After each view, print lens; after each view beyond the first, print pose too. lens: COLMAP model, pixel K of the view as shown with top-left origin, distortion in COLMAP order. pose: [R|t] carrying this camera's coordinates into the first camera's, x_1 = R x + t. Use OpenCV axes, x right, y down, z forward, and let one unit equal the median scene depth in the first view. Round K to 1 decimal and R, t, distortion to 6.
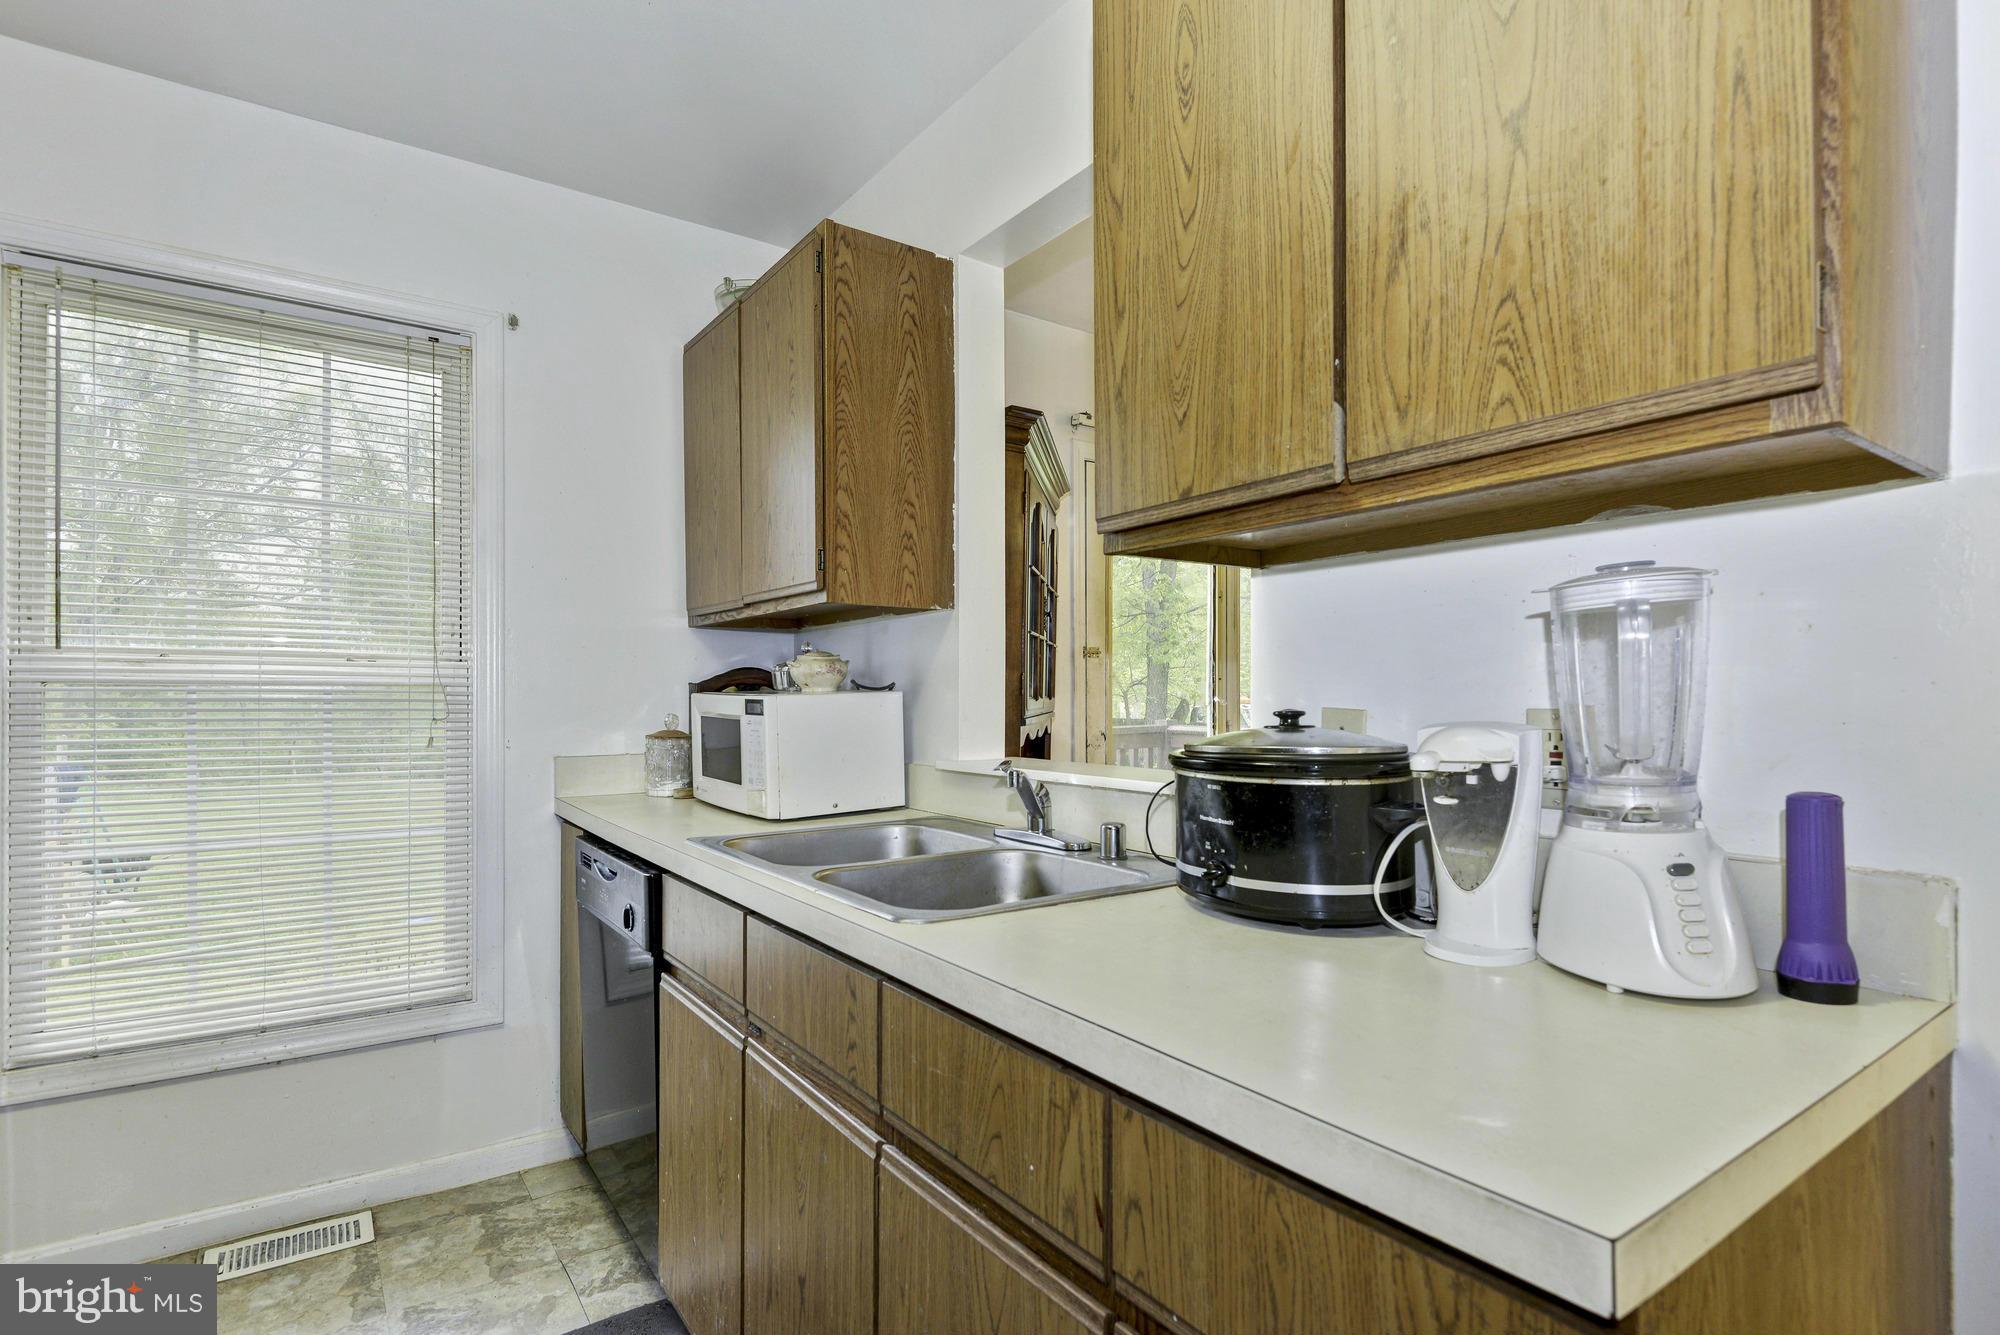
lens RADIAL K [[985.1, 0, 1006.1], [0, 985.1, 683.7], [0, 0, 1]] dist [-0.002725, -0.000976]
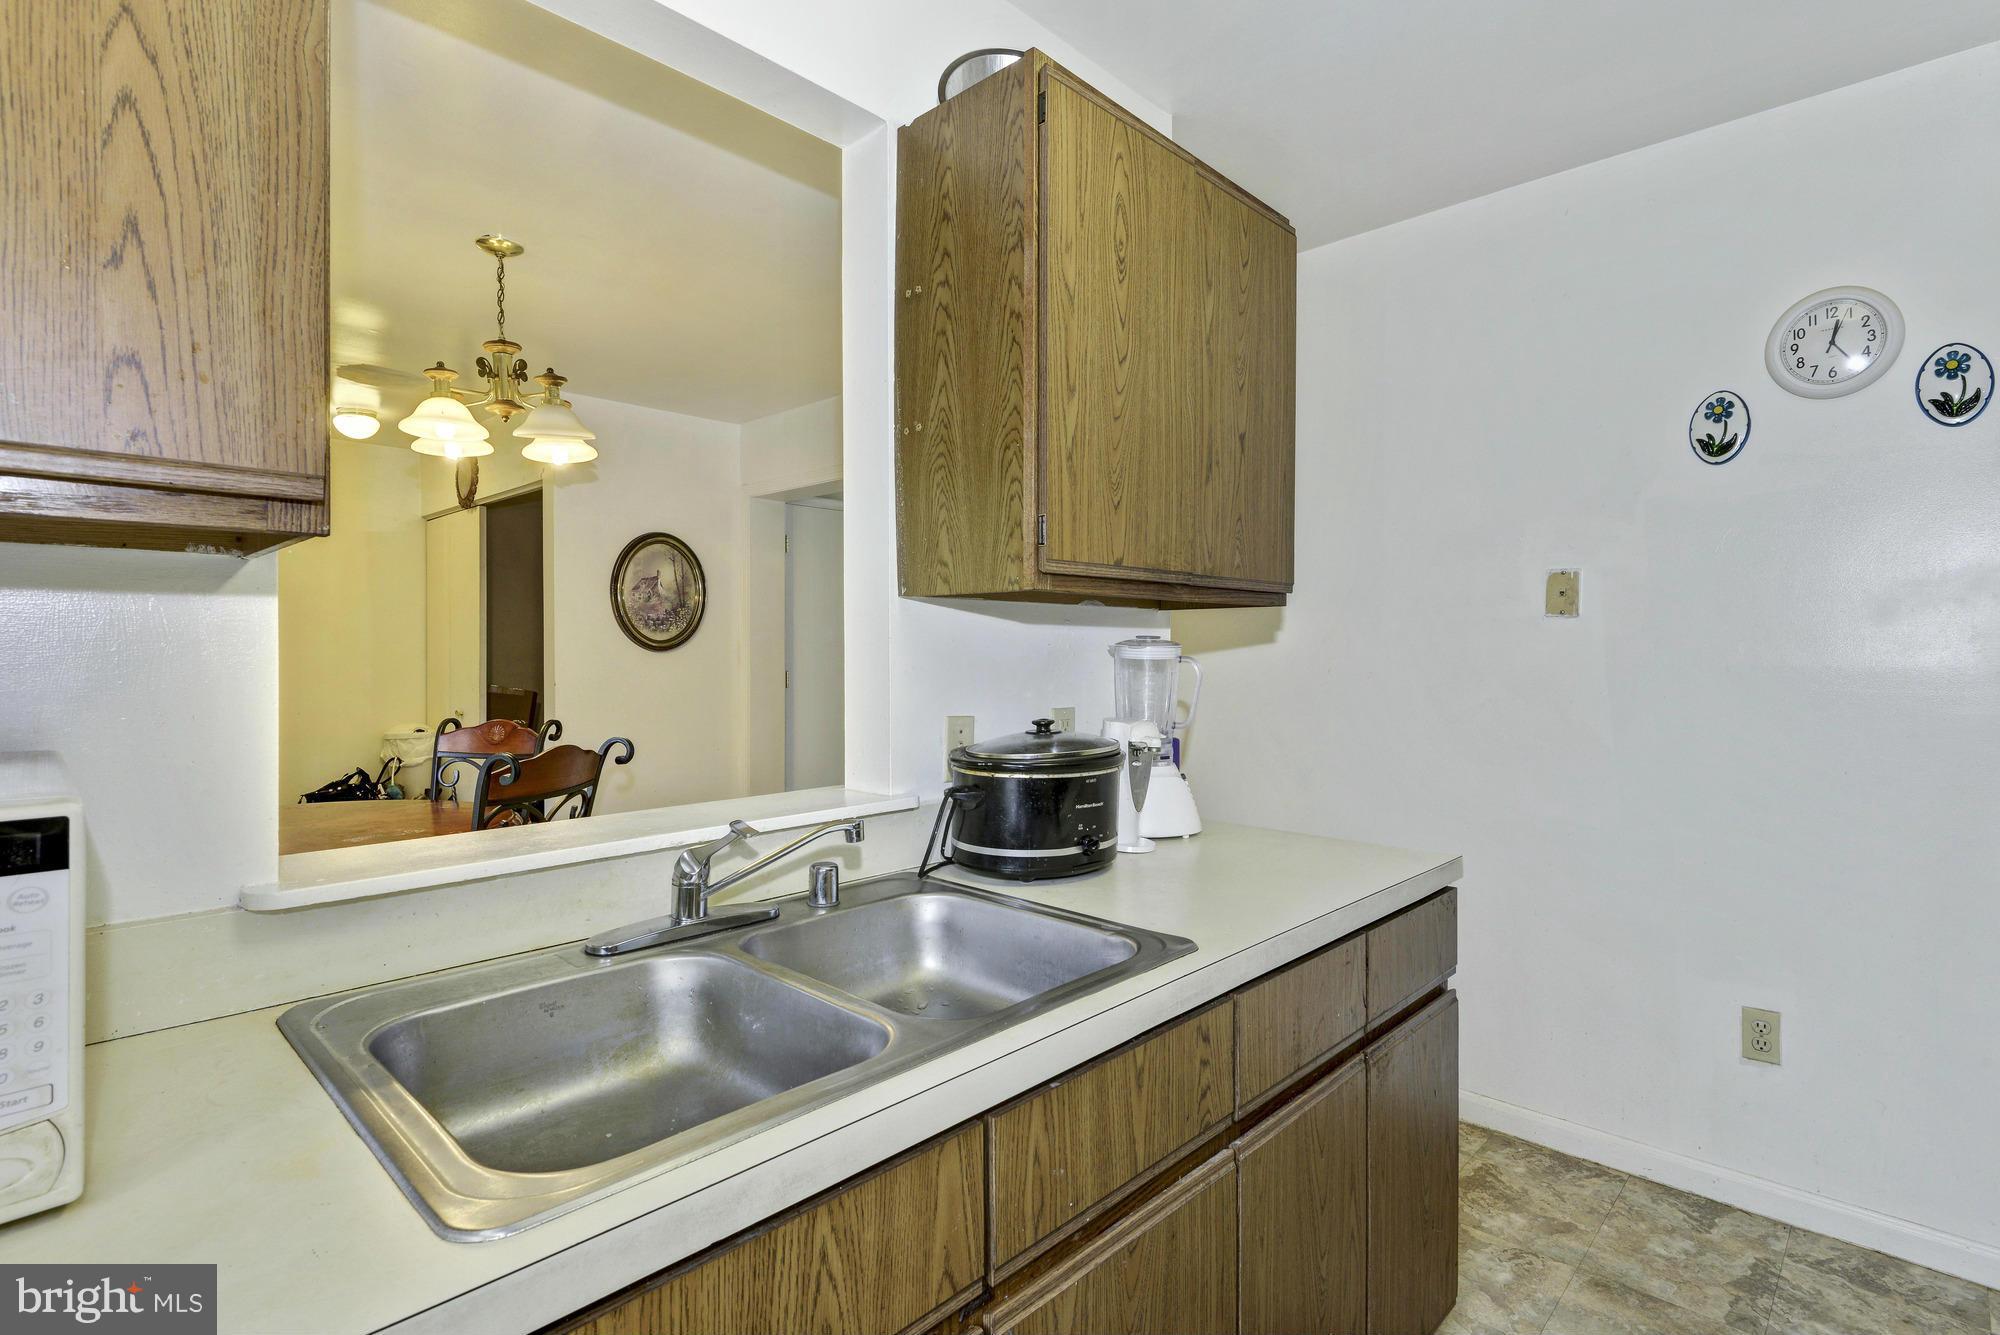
lens RADIAL K [[943.1, 0, 1005.8], [0, 943.1, 658.1], [0, 0, 1]] dist [-0.000064, -0.010671]
pose [[-0.185618, -0.000469, 0.982622, -0.706622], [-0.008449, 0.999964, -0.001118, -0.040298], [-0.982586, -0.008510, -0.185615, 0.934470]]
